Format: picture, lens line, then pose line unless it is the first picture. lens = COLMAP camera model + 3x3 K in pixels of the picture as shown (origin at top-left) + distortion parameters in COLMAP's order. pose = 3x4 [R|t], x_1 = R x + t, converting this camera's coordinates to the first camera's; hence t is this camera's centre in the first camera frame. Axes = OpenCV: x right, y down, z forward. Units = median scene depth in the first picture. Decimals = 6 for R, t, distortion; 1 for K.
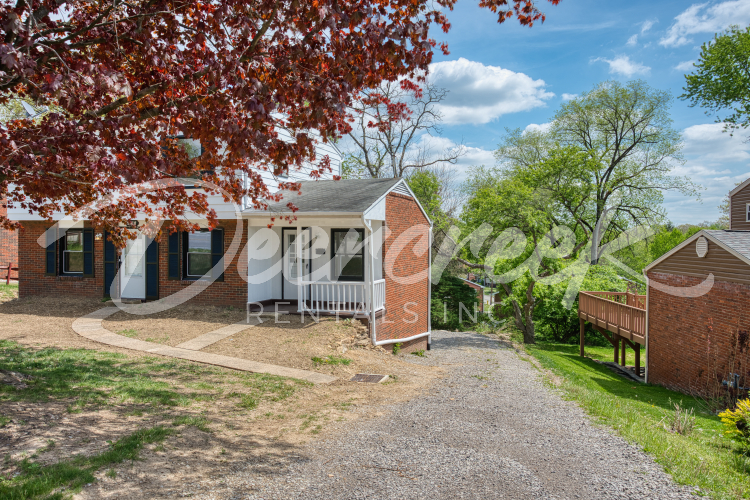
lens RADIAL K [[572.5, 0, 375.0], [0, 572.5, 250.0], [0, 0, 1]] dist [-0.001531, 0.071556]
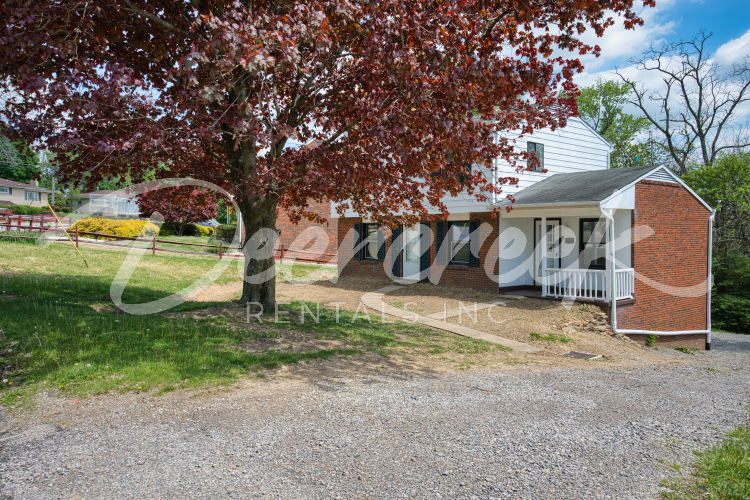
lens RADIAL K [[572.5, 0, 375.0], [0, 572.5, 250.0], [0, 0, 1]] dist [-0.001531, 0.071556]
pose [[0.856076, 0.006670, -0.516807, 0.144294], [-0.003357, 0.999967, 0.007346, 0.013036], [0.516839, -0.004554, 0.856071, -0.080368]]
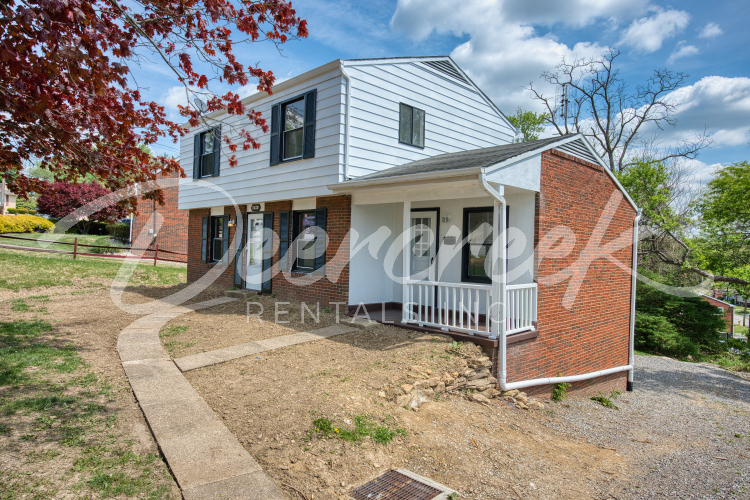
lens RADIAL K [[461.0, 0, 377.3], [0, 461.0, 252.0], [0, 0, 1]] dist [-0.020079, 0.032928]
pose [[0.889717, 0.022739, -0.455945, 0.090424], [-0.031290, 0.999447, -0.011212, 0.026543], [0.455439, 0.024242, 0.889937, 0.450257]]
